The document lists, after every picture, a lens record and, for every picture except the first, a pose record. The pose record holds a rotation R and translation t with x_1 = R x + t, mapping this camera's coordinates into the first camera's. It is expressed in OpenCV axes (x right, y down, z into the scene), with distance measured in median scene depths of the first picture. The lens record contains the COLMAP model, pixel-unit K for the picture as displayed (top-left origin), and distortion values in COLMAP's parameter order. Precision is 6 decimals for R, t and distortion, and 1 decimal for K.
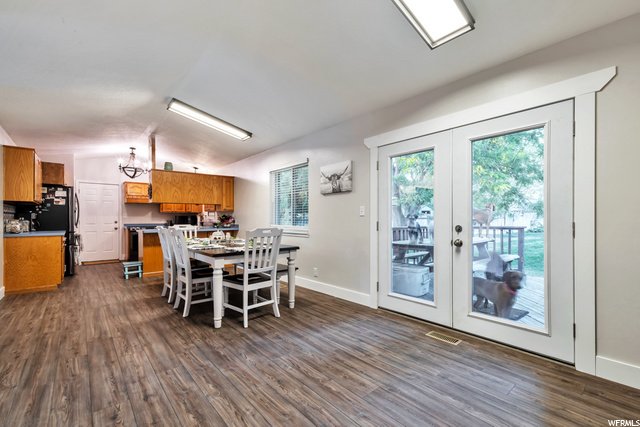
lens RADIAL K [[277.7, 0, 320.5], [0, 277.7, 219.7], [0, 0, 1]] dist [-0.000884, -0.000002]
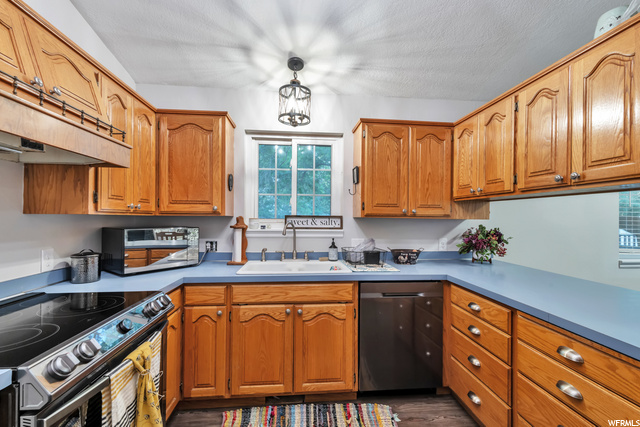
lens RADIAL K [[277.7, 0, 320.0], [0, 277.7, 215.3], [0, 0, 1]] dist [-0.000884, -0.000002]
pose [[0.590684, 0.011579, 0.806820, -0.879445], [-0.012047, 0.999912, -0.005530, -0.036571], [-0.806813, -0.006454, 0.590772, 1.066831]]
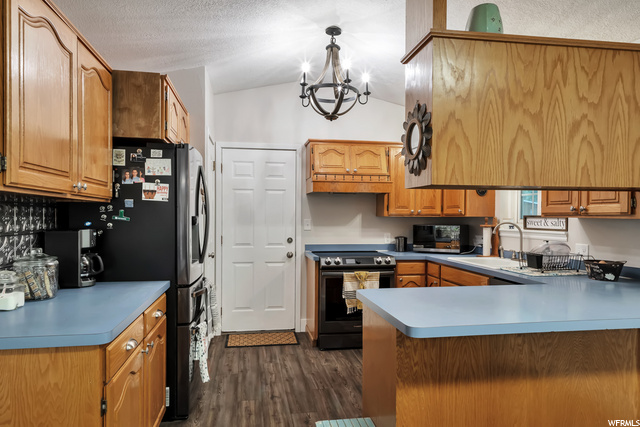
lens RADIAL K [[415.3, 0, 319.5], [0, 415.3, 215.3], [0, 0, 1]] dist [0.000277, 0.000111]
pose [[0.854699, 0.003818, -0.519110, -0.494386], [-0.006248, 0.999976, -0.002934, -0.035154], [0.519086, 0.005751, 0.854703, 0.645825]]
